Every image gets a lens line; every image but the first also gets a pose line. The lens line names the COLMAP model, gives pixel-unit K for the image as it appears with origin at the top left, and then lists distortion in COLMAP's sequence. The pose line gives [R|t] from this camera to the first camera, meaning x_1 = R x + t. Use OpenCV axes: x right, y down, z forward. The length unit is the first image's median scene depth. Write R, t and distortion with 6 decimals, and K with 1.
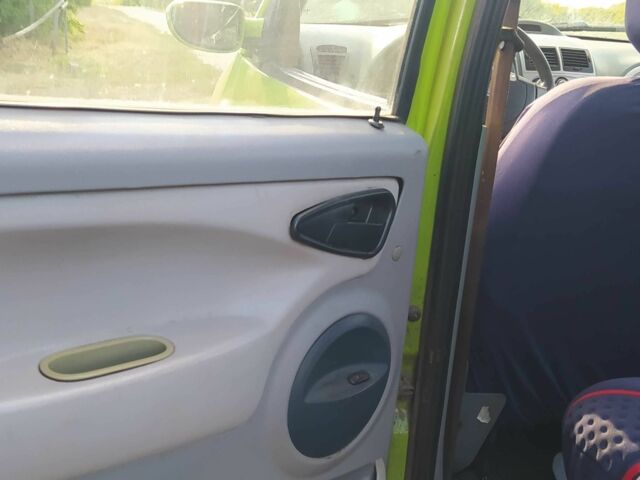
lens RADIAL K [[780.1, 0, 320.0], [0, 780.1, 240.0], [0, 0, 1]] dist [0.076747, -0.053427]
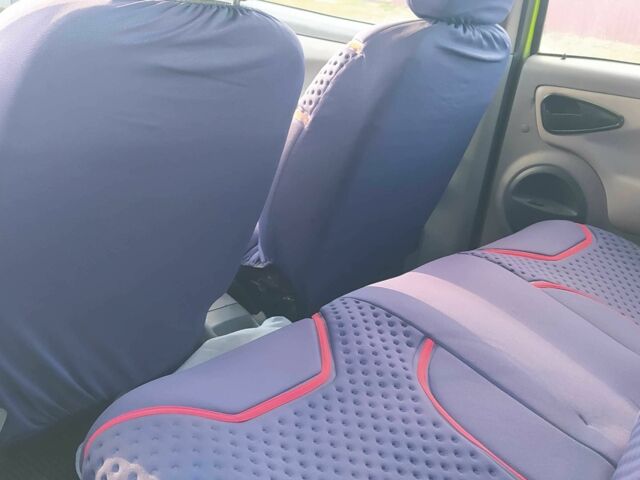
lens RADIAL K [[780.1, 0, 320.0], [0, 780.1, 240.0], [0, 0, 1]] dist [0.076747, -0.053427]
pose [[0.820588, -0.148279, 0.551949, 0.113671], [0.082171, 0.986333, 0.142810, -0.071301], [-0.565582, -0.071834, 0.821558, 0.271440]]
